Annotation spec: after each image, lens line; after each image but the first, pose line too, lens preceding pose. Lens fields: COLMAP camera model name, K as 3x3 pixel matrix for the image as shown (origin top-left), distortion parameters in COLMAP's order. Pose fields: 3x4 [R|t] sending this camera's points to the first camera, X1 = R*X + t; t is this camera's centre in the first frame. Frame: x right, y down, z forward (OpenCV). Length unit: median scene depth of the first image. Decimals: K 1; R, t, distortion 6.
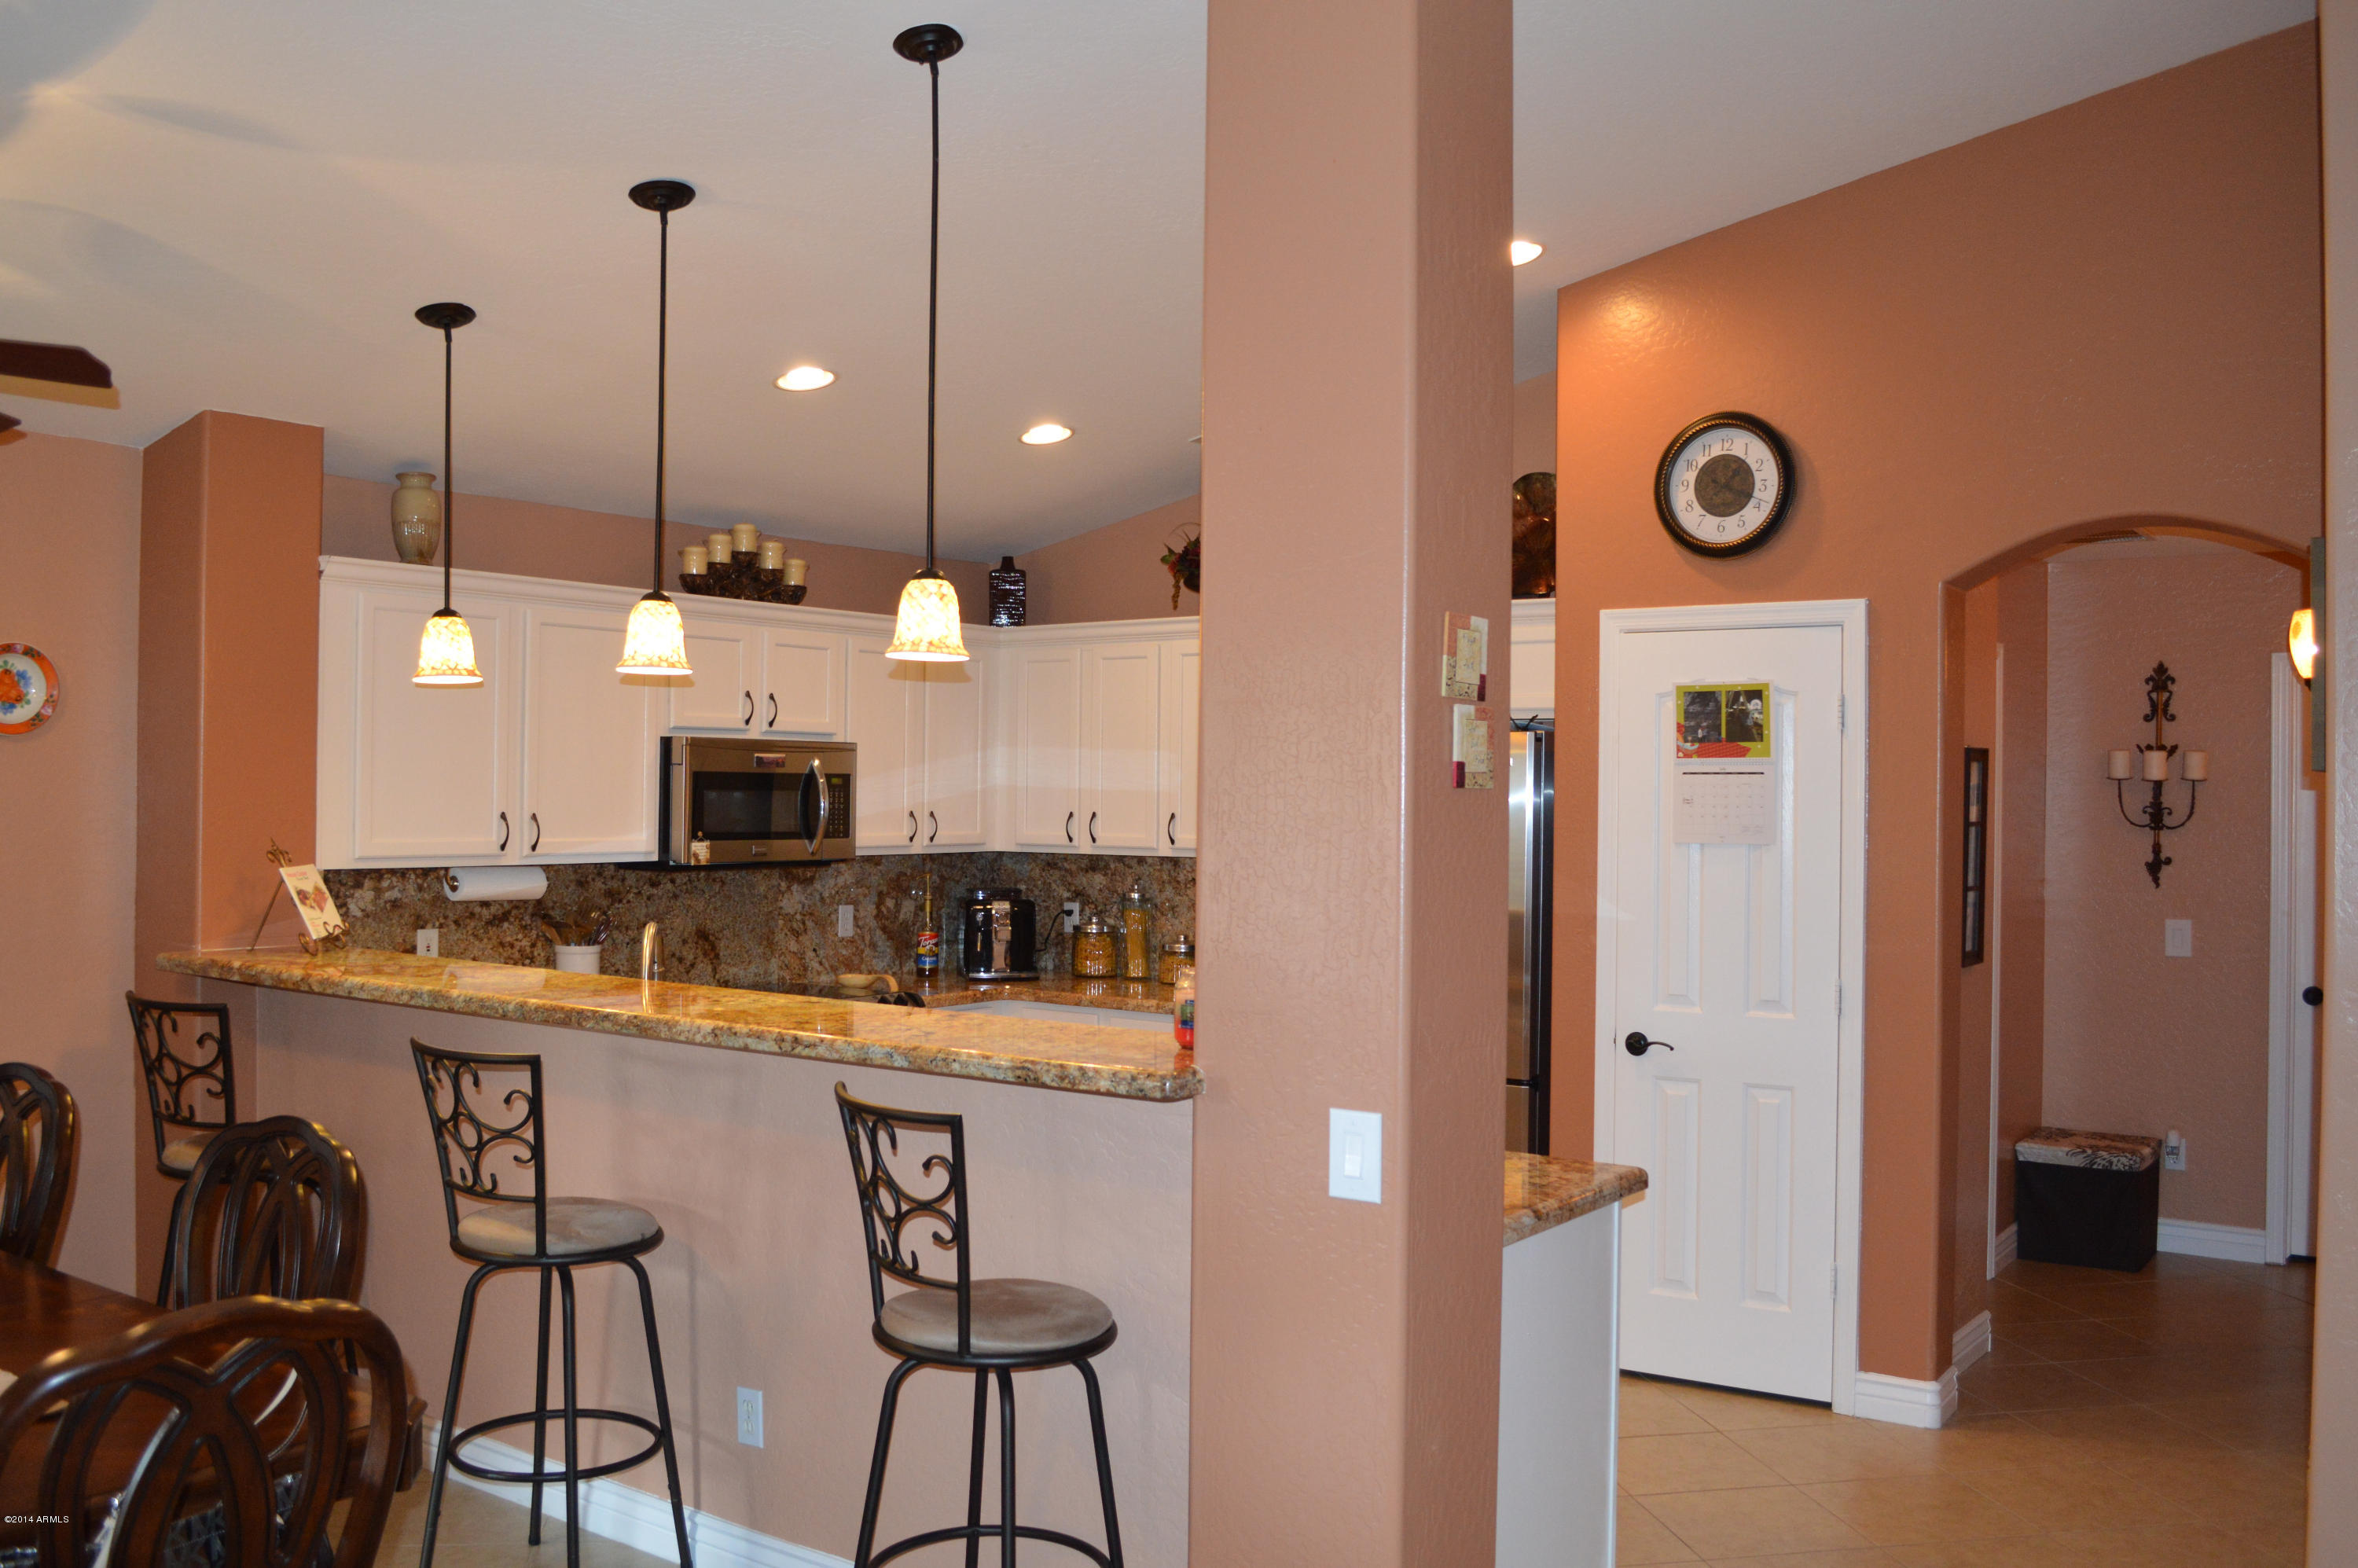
lens RADIAL K [[2044.5, 0, 1179.0], [0, 2044.5, 784.0], [0, 0, 1]] dist [-0.040348, -0.000348]
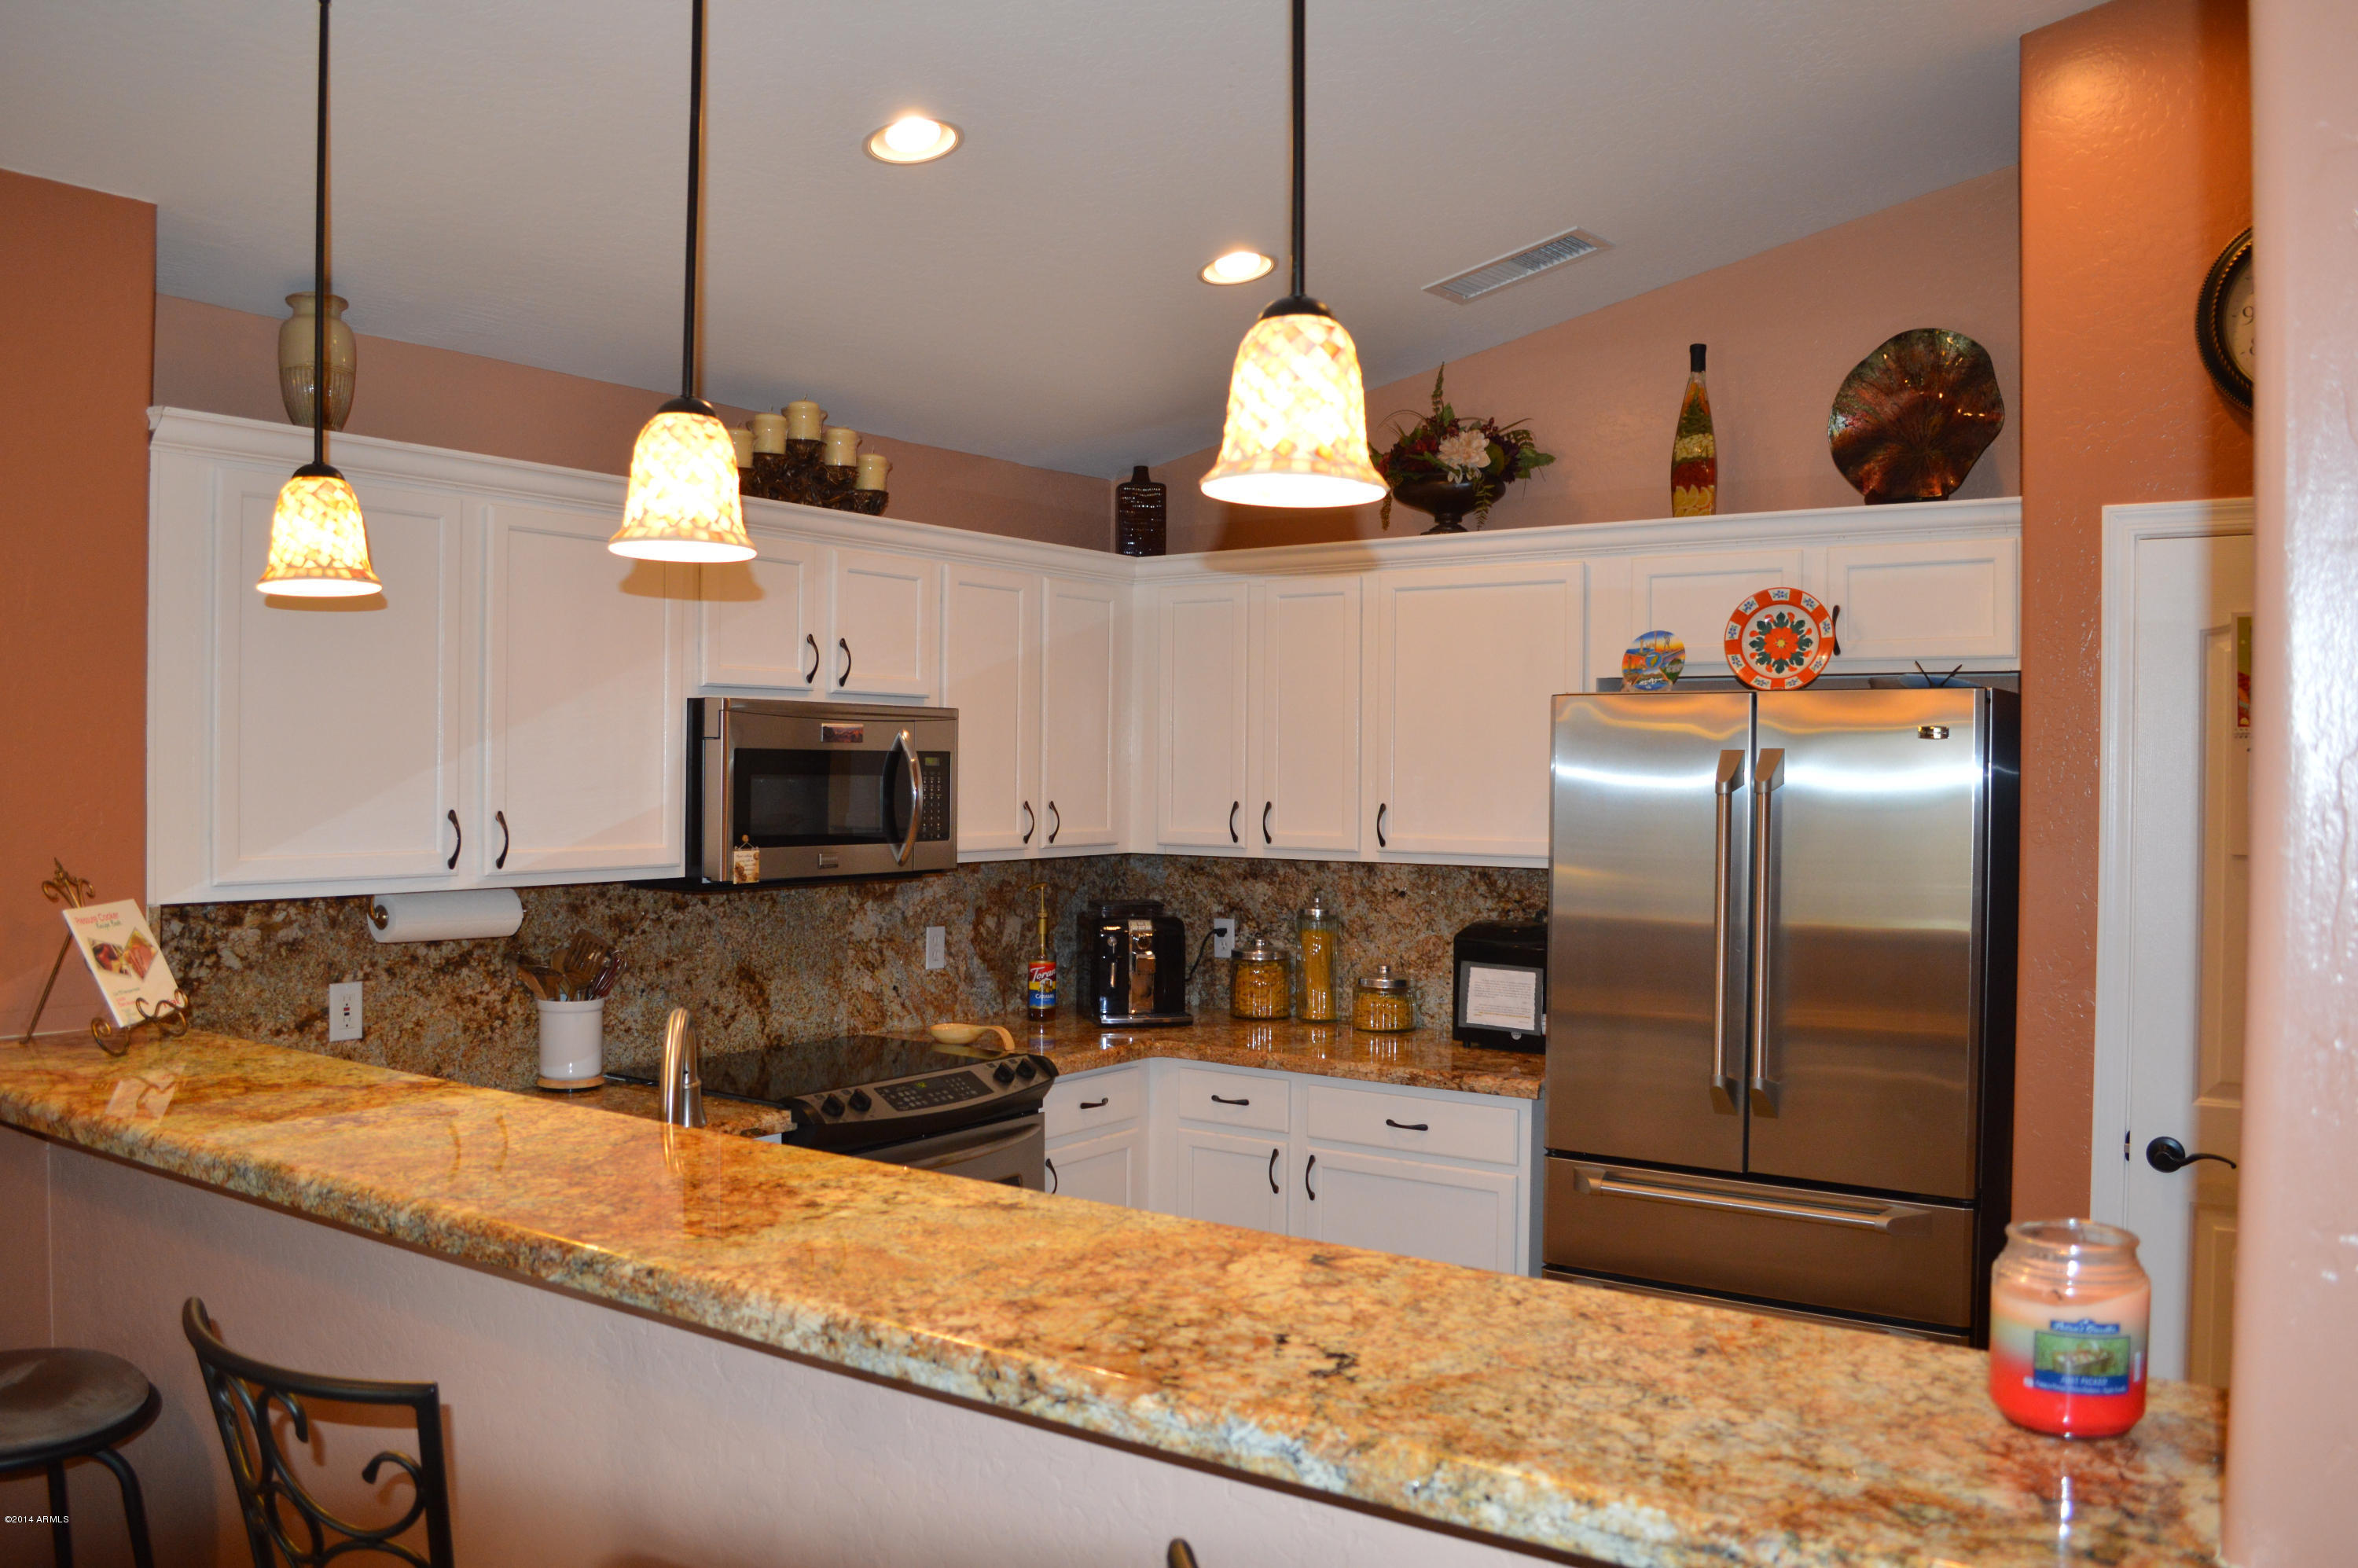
lens RADIAL K [[1890.3, 0, 1179.0], [0, 1890.3, 784.0], [0, 0, 1]] dist [-0.055048, -0.002900]
pose [[0.999945, -0.002381, 0.010255, -0.091967], [0.002254, 0.999922, 0.012316, -0.001560], [-0.010284, -0.012292, 0.999872, 0.350553]]
